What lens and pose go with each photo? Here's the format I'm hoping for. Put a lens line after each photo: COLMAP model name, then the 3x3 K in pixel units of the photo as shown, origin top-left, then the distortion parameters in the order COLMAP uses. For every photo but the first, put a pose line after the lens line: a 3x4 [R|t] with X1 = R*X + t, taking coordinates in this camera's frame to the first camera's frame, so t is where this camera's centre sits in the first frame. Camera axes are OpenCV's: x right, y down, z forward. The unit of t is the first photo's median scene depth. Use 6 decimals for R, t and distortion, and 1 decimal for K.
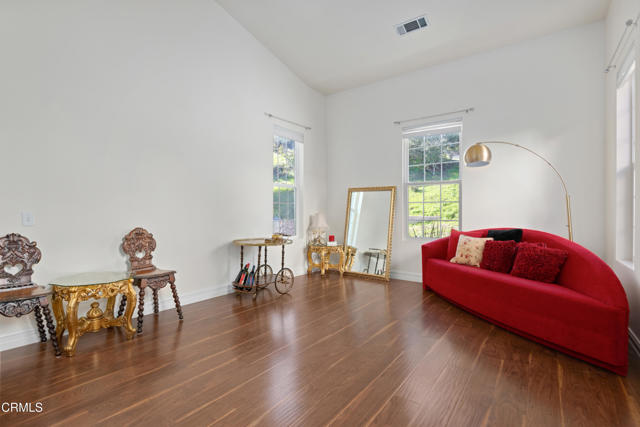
lens RADIAL K [[310.4, 0, 320.0], [0, 310.4, 213.9], [0, 0, 1]] dist [-0.000924, -0.000042]
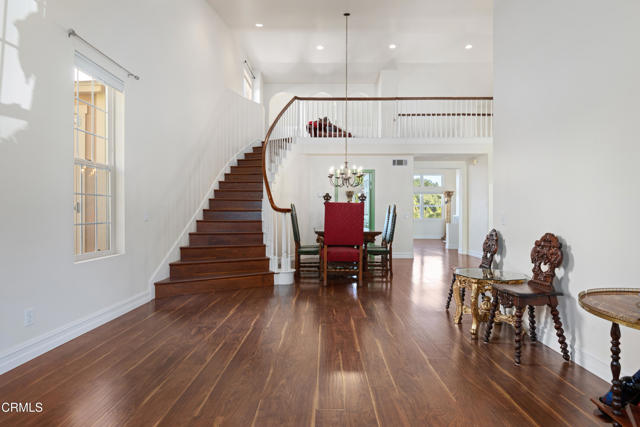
lens RADIAL K [[331.5, 0, 320.0], [0, 331.5, 213.6], [0, 0, 1]] dist [0.005753, 0.000279]
pose [[-0.808130, -0.002189, -0.589000, 0.382005], [-0.002946, 0.999996, 0.000325, -0.001870], [0.588997, 0.001997, -0.808133, 1.390127]]
